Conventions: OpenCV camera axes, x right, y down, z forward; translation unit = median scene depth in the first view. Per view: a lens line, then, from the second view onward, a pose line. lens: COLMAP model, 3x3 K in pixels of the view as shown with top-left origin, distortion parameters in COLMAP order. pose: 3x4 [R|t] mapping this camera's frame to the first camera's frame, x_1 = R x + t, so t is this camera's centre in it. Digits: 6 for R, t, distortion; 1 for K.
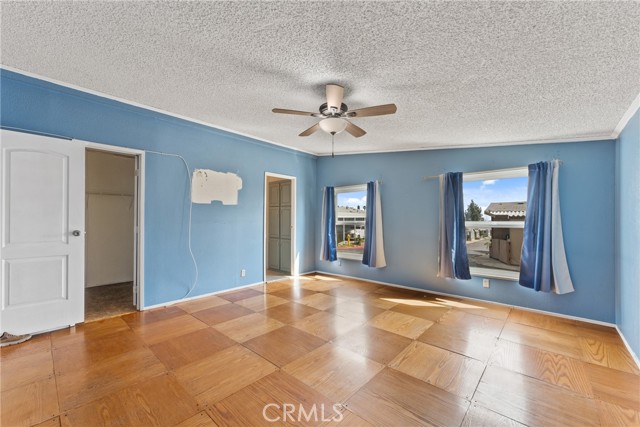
lens RADIAL K [[261.3, 0, 320.0], [0, 261.3, 213.5], [0, 0, 1]] dist [-0.000405, -0.000060]
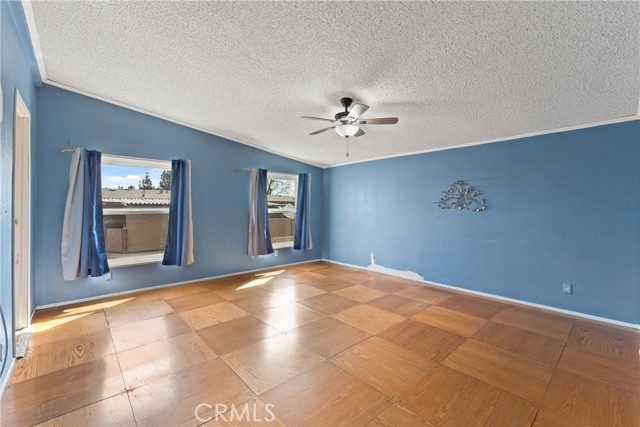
lens RADIAL K [[264.2, 0, 320.0], [0, 264.2, 213.5], [0, 0, 1]] dist [-0.002152, -0.000184]
pose [[0.086678, -0.017090, 0.996090, -0.556379], [-0.032792, 0.999262, 0.019998, 0.011585], [-0.995696, -0.034398, 0.086054, 0.482711]]
